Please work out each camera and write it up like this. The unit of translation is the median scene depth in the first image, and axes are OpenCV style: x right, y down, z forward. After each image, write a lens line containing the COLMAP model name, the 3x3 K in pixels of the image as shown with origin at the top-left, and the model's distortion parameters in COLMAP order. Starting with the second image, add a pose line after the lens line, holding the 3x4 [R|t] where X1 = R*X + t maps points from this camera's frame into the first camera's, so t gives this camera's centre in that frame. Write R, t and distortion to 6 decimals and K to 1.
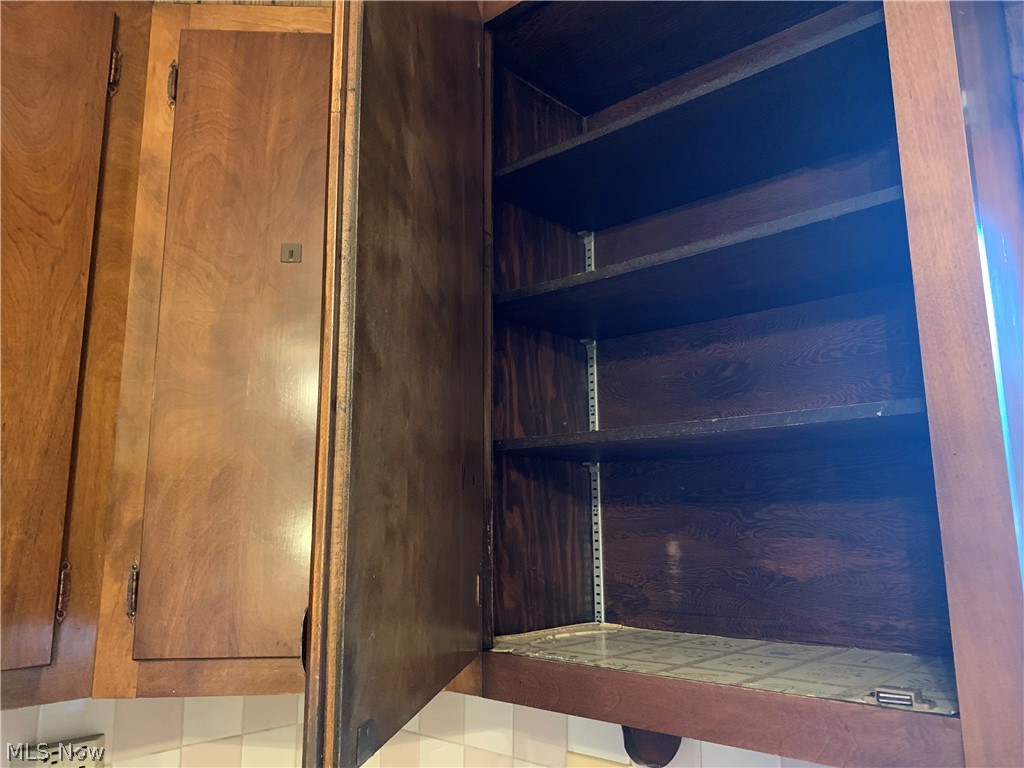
lens RADIAL K [[784.5, 0, 505.2], [0, 784.5, 379.4], [0, 0, 1]] dist [0.024145, -0.018084]
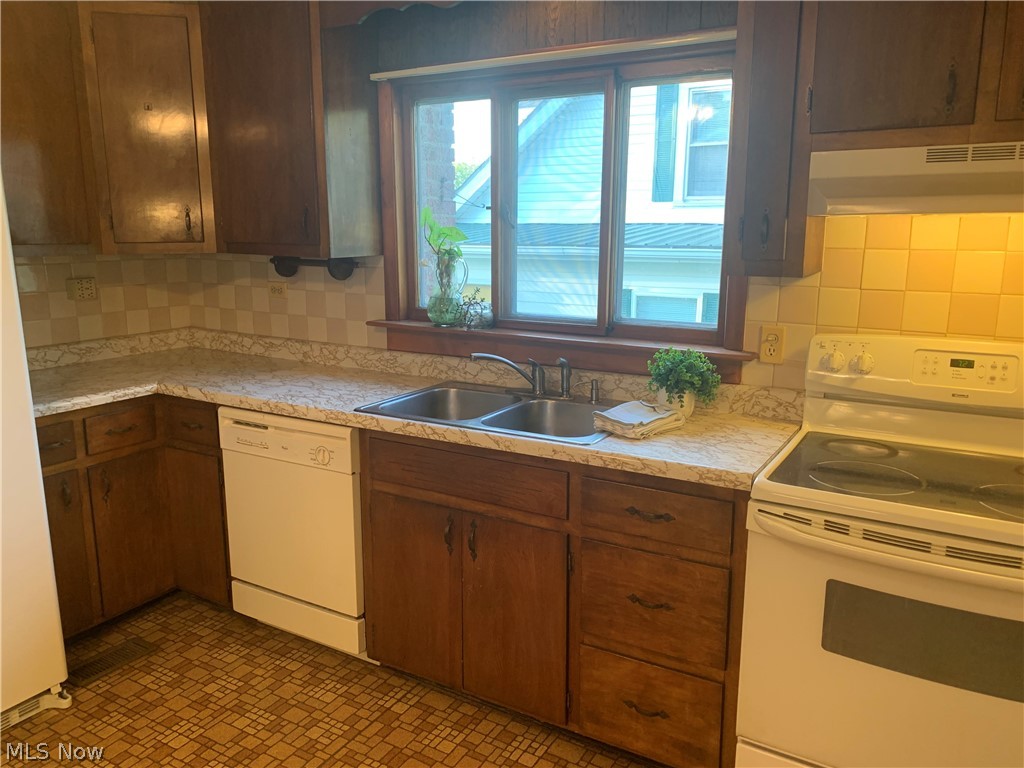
lens RADIAL K [[784.5, 0, 513.3], [0, 784.5, 378.1], [0, 0, 1]] dist [0.024145, -0.018084]
pose [[0.981354, -0.030951, 0.189698, 0.459262], [-0.043127, 0.926325, 0.374249, -0.379754], [-0.187306, -0.375452, 0.907718, -2.245935]]
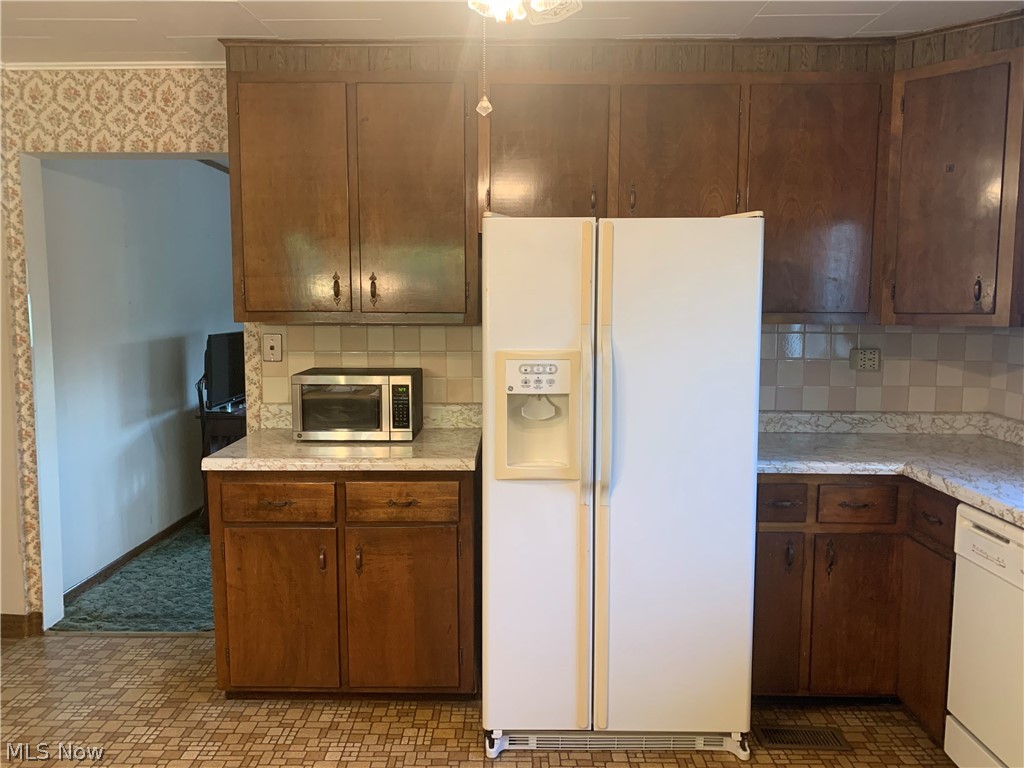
lens RADIAL K [[784.5, 0, 505.3], [0, 784.5, 379.4], [0, 0, 1]] dist [0.024145, -0.018084]
pose [[0.654803, 0.080811, -0.751467, 0.808207], [0.135407, 0.965637, 0.221832, -0.266814], [0.743571, -0.247010, 0.621360, -1.954081]]
